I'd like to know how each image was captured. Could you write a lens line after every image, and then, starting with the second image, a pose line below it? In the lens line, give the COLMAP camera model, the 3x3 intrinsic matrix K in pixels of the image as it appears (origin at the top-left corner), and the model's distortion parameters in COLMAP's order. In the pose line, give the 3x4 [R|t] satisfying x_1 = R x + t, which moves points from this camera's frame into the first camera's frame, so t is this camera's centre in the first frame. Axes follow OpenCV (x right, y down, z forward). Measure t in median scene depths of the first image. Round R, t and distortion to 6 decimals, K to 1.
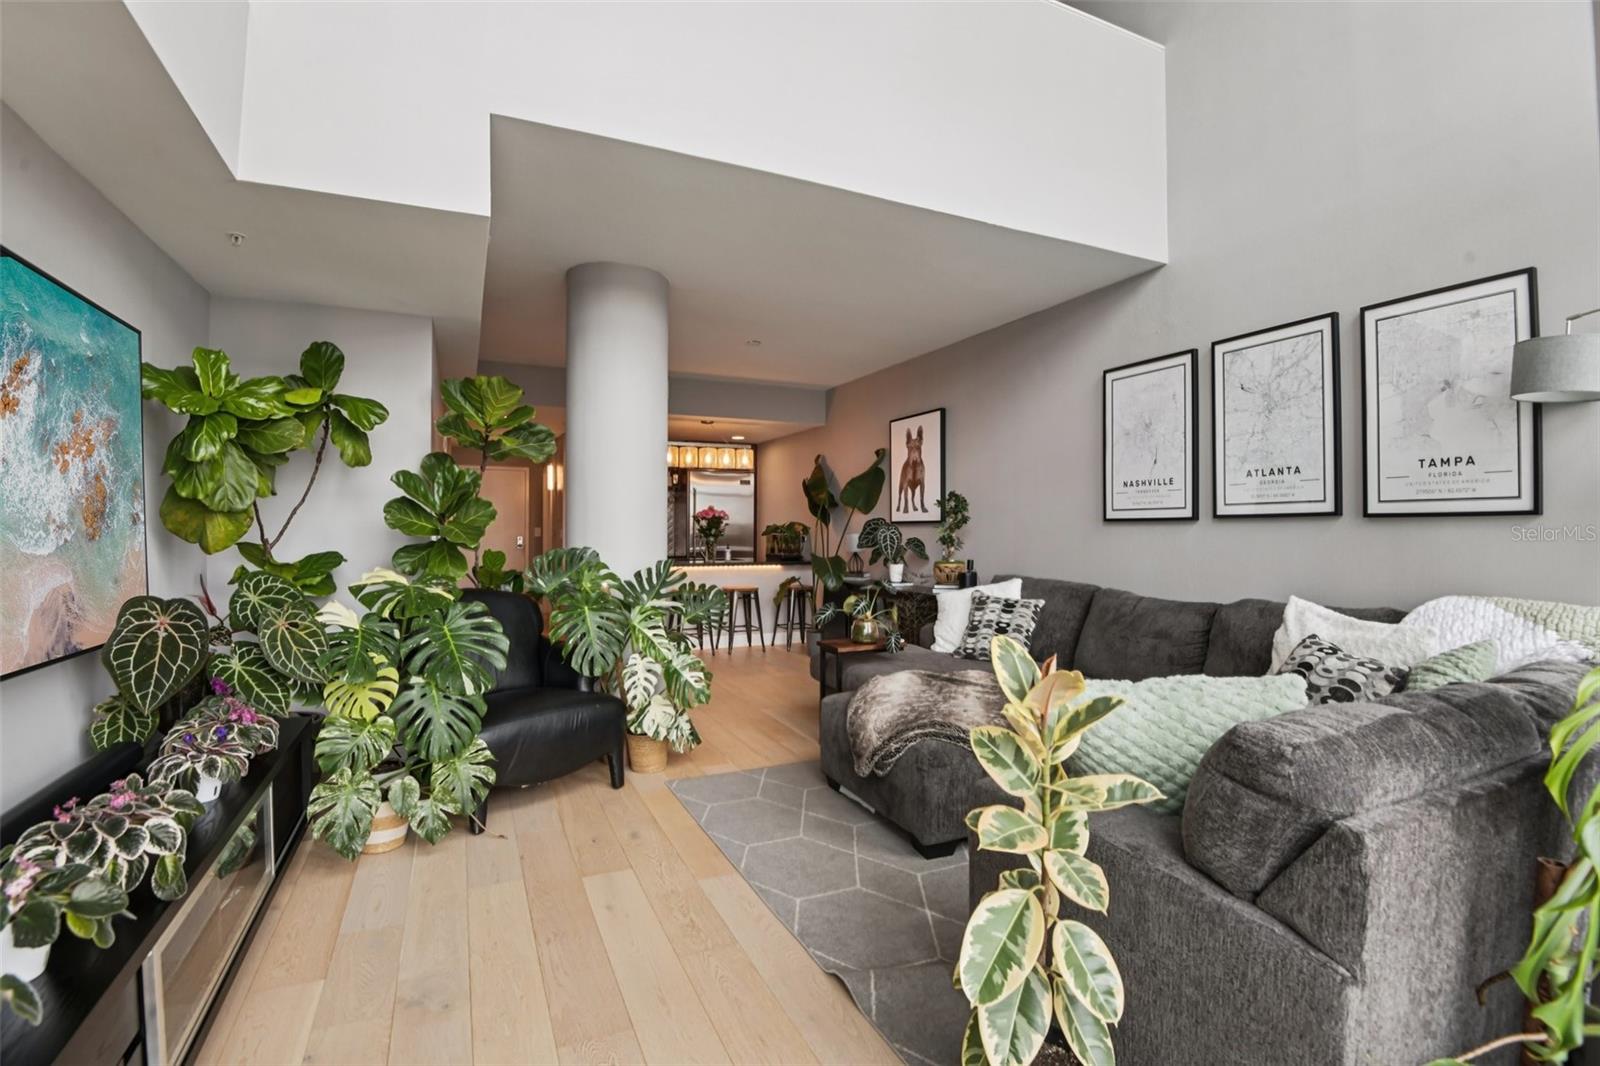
lens RADIAL K [[756.1, 0, 805.3], [0, 756.1, 518.8], [0, 0, 1]] dist [-0.000642, -0.028292]
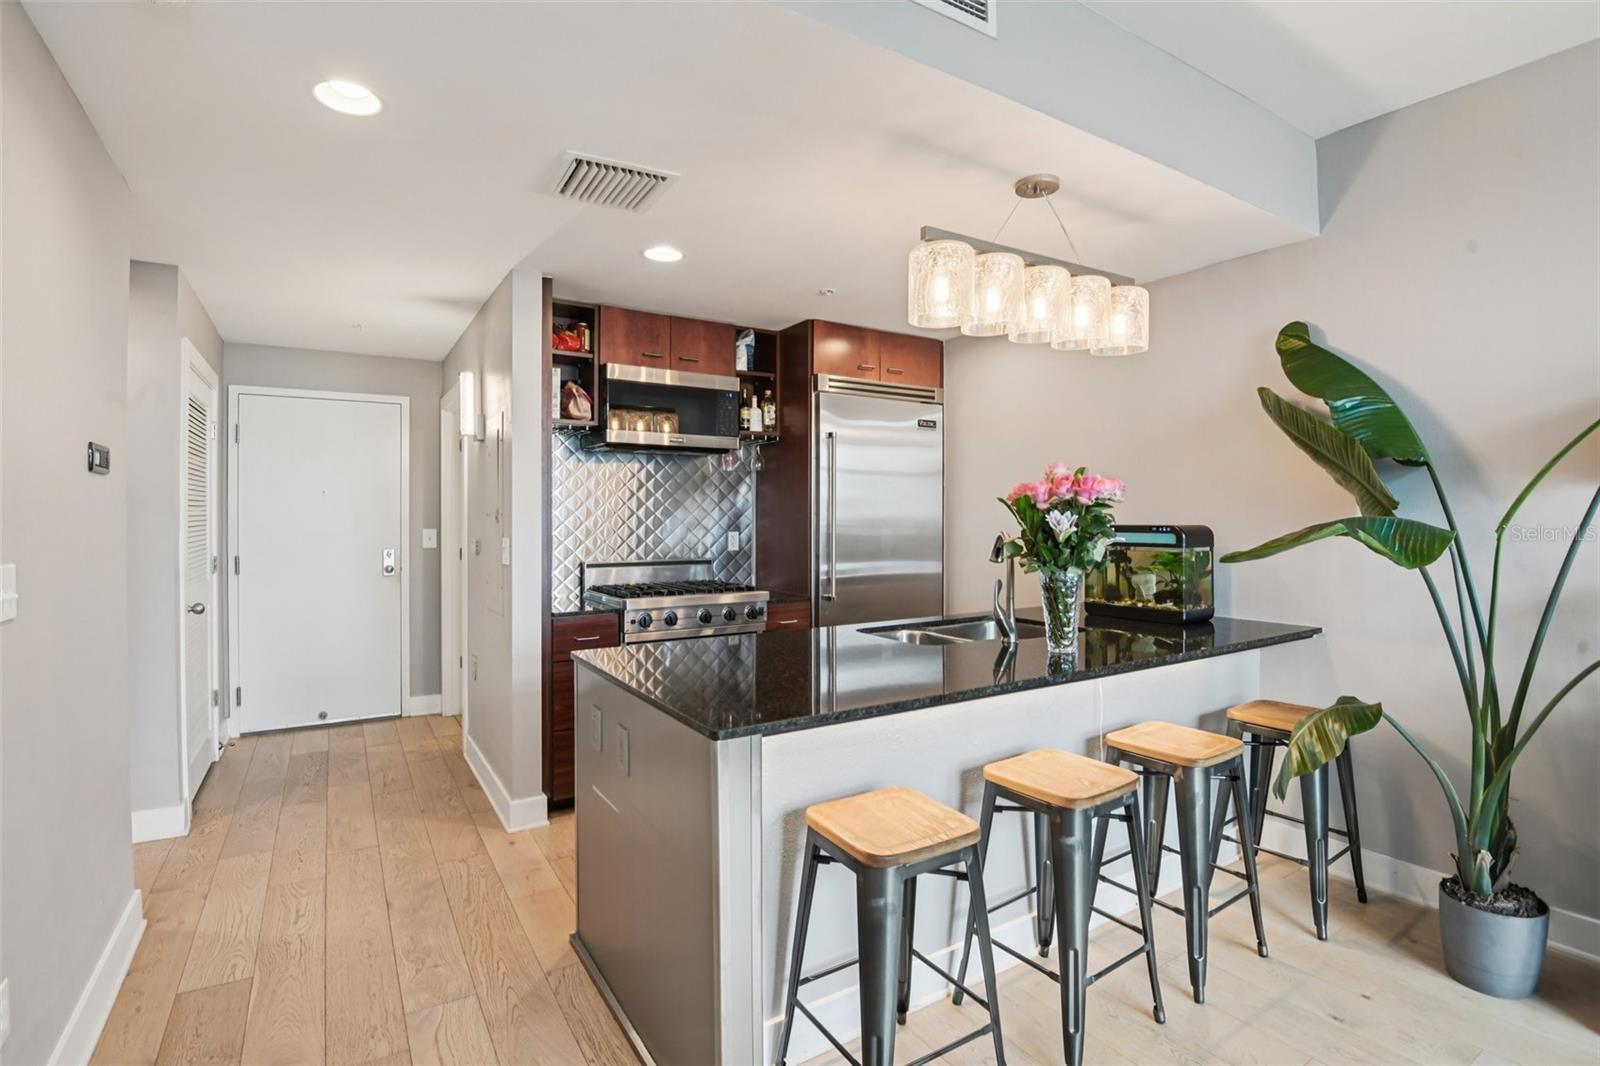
lens RADIAL K [[756.1, 0, 805.3], [0, 756.1, 518.8], [0, 0, 1]] dist [-0.000642, -0.028292]
pose [[0.989133, -0.001577, 0.147013, -0.269622], [-0.001029, 0.999844, 0.017647, -0.000772], [-0.147018, -0.017607, 0.988977, 0.710134]]
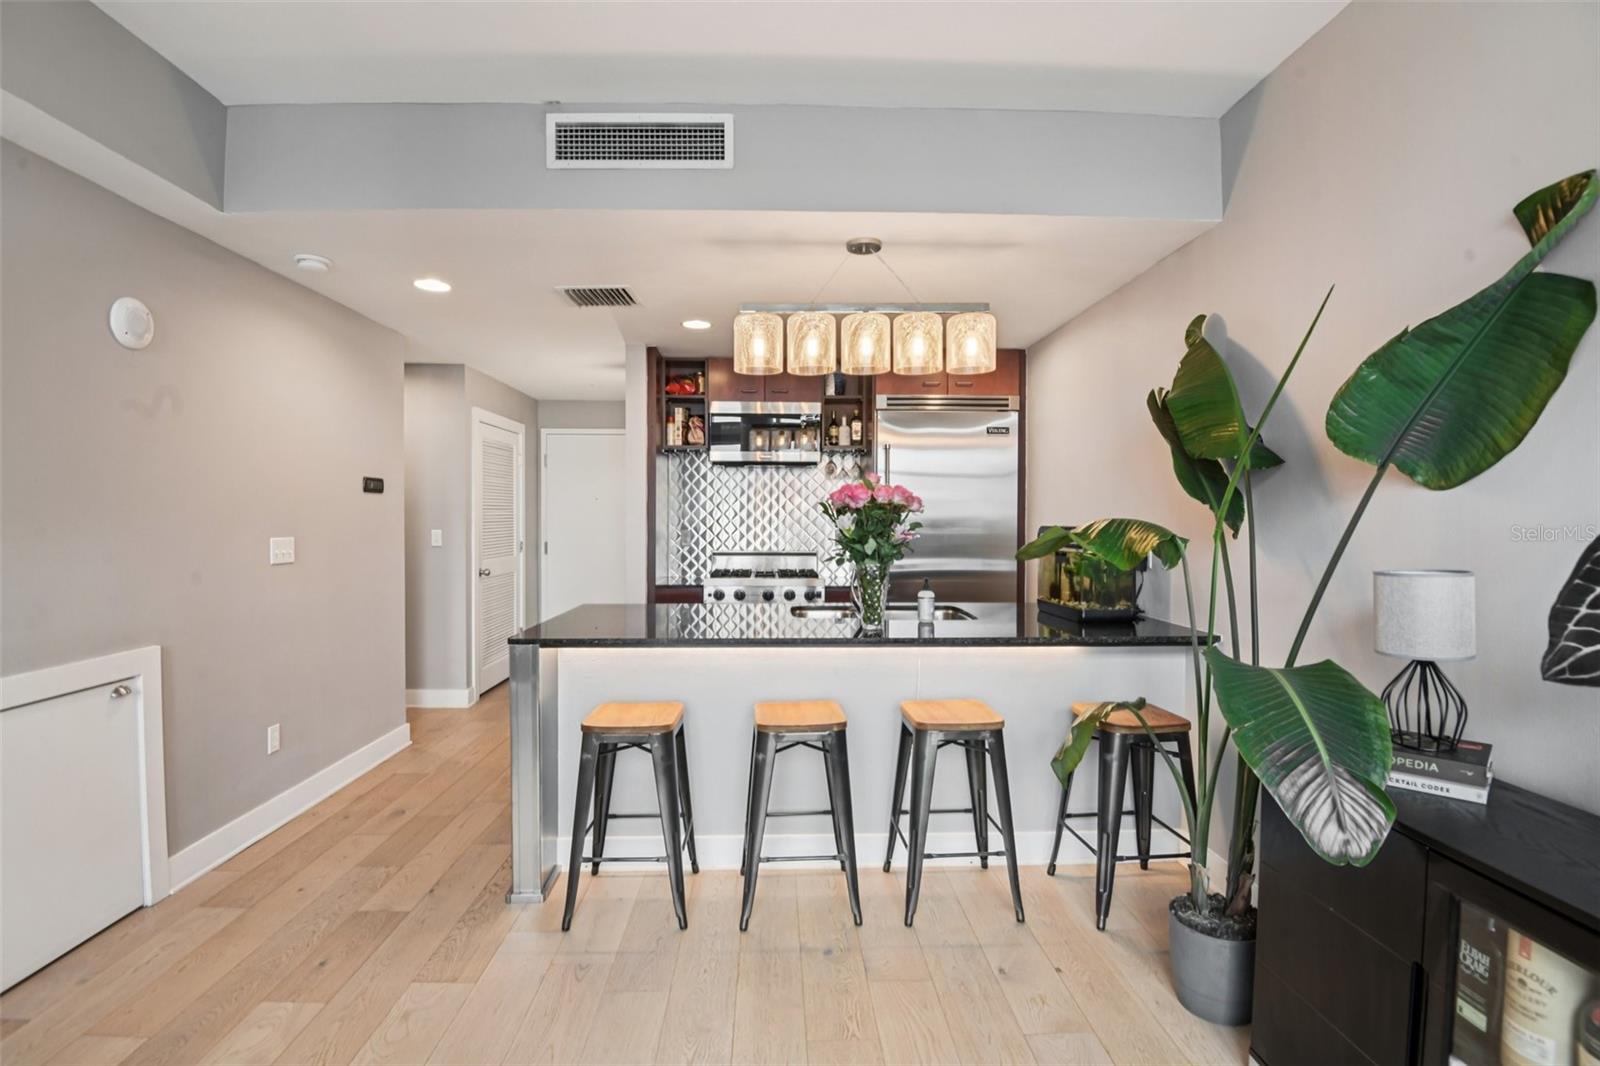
lens RADIAL K [[756.1, 0, 805.3], [0, 756.1, 518.8], [0, 0, 1]] dist [-0.000642, -0.028292]
pose [[0.928467, 0.001670, -0.371411, -0.020324], [0.003961, 0.999889, 0.014397, -0.000677], [0.371393, -0.014839, 0.928357, 0.640736]]
